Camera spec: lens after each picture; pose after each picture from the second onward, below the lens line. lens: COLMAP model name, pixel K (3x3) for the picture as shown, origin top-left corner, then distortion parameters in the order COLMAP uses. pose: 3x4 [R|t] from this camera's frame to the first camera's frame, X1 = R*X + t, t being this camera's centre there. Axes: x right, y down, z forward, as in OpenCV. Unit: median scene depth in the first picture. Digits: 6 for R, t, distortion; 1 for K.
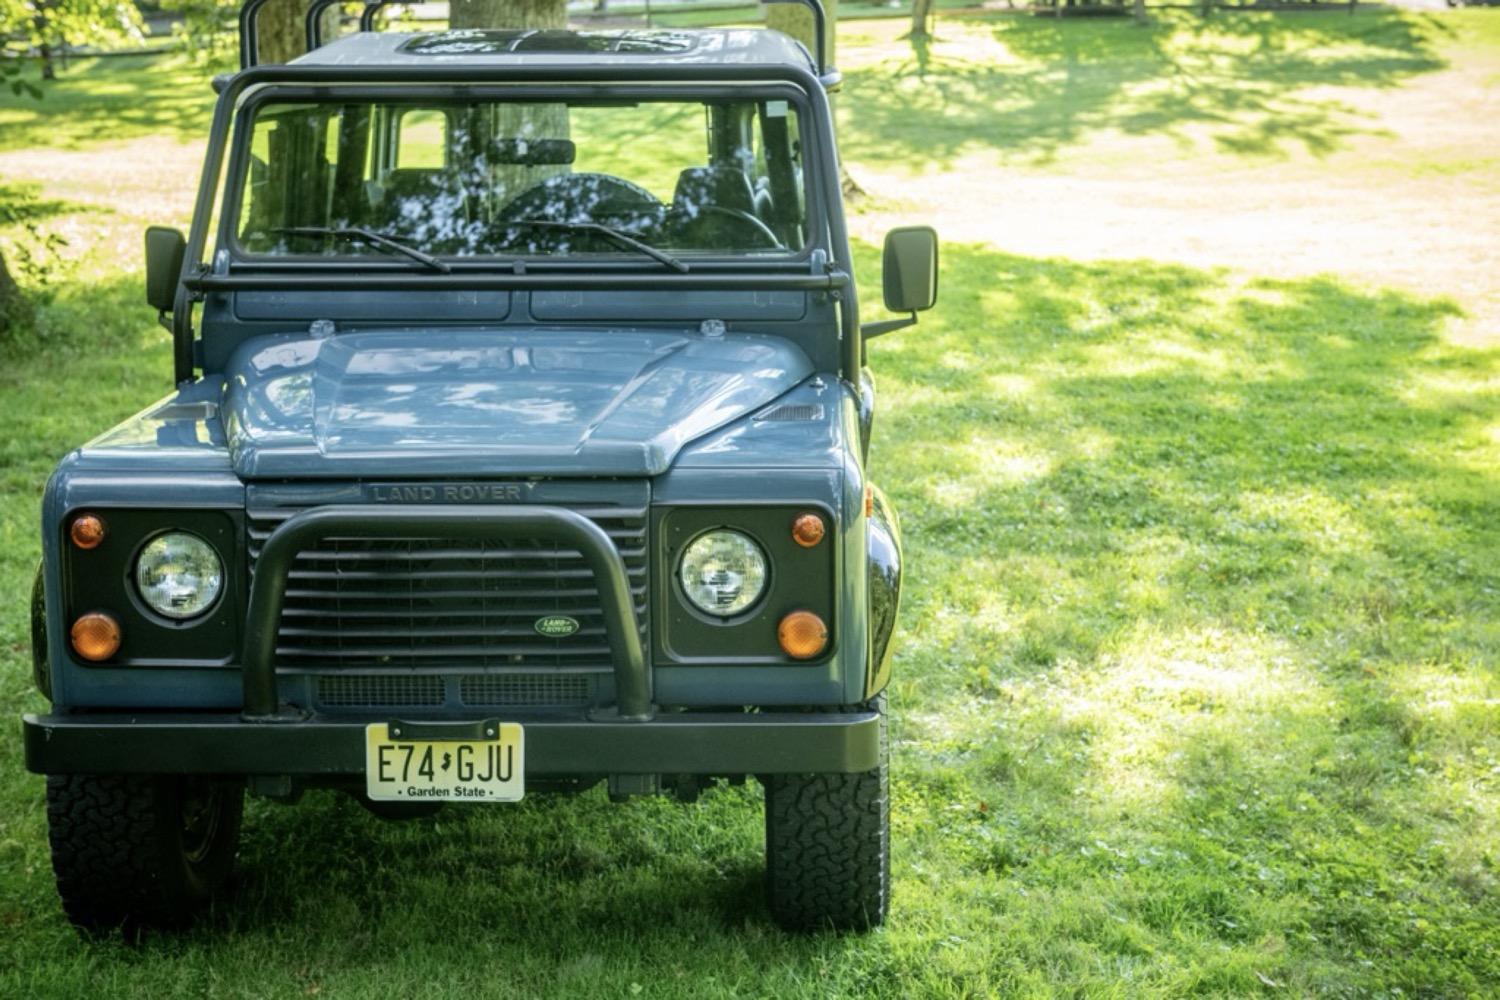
lens RADIAL K [[1375.6, 0, 722.0], [0, 1375.6, 494.2], [0, 0, 1]] dist [0.006059, 0.028602]
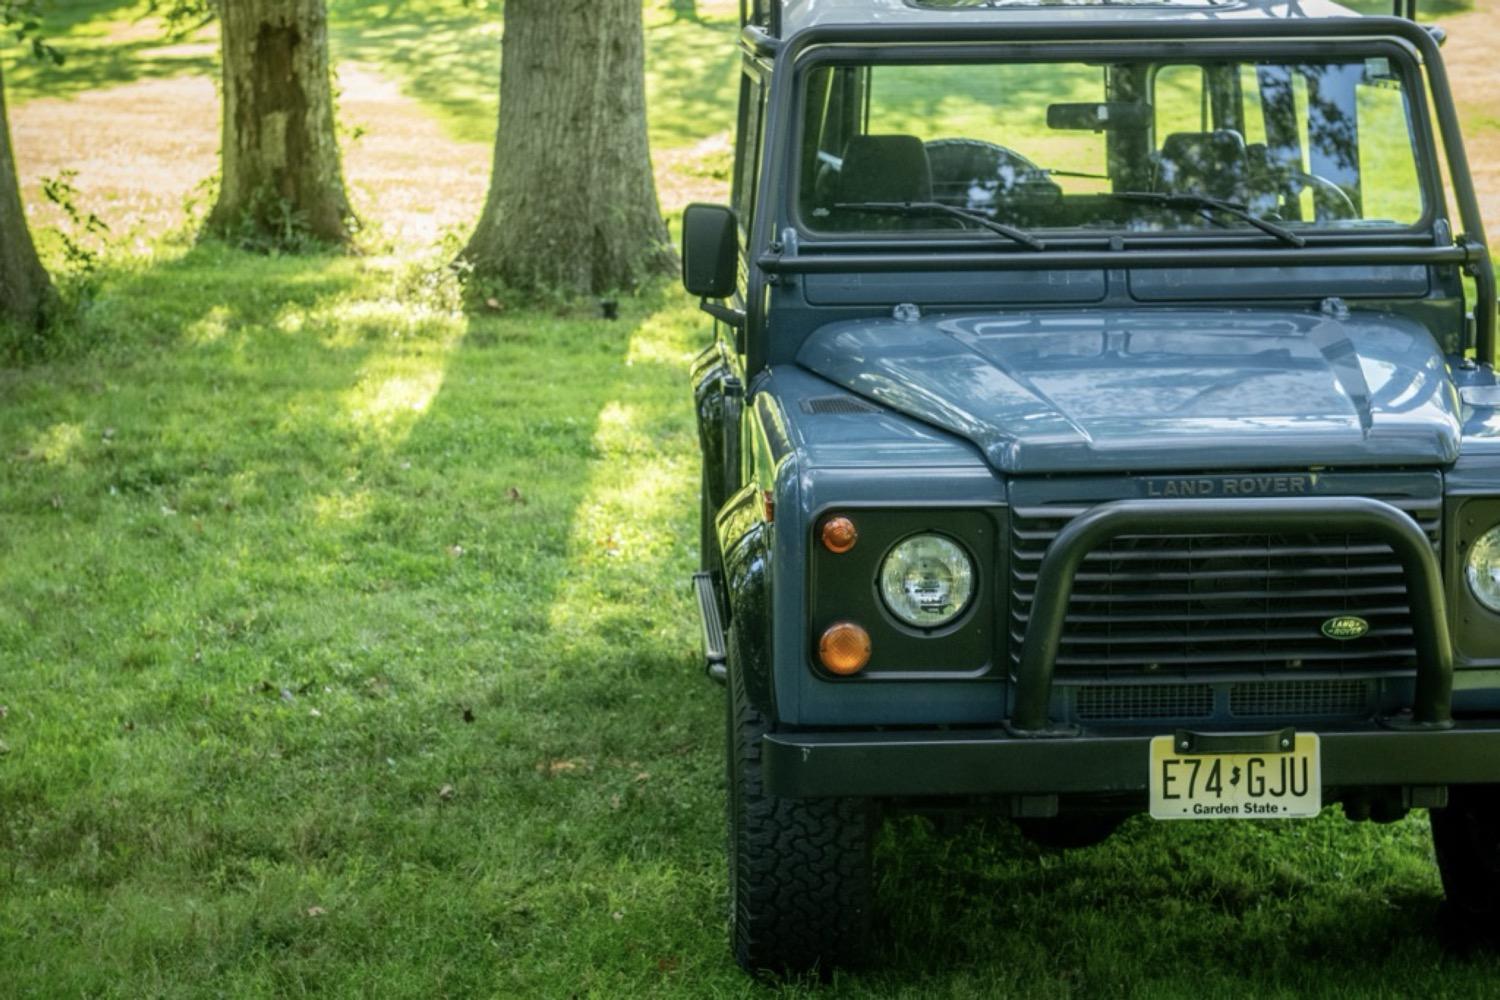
lens RADIAL K [[1506.3, 0, 726.5], [0, 1506.3, 506.9], [0, 0, 1]] dist [0.019220, 0.000000]
pose [[0.999364, -0.016660, 0.031524, -0.569858], [0.016483, 0.999847, 0.005880, 0.001745], [-0.031617, -0.005357, 0.999486, -0.003387]]
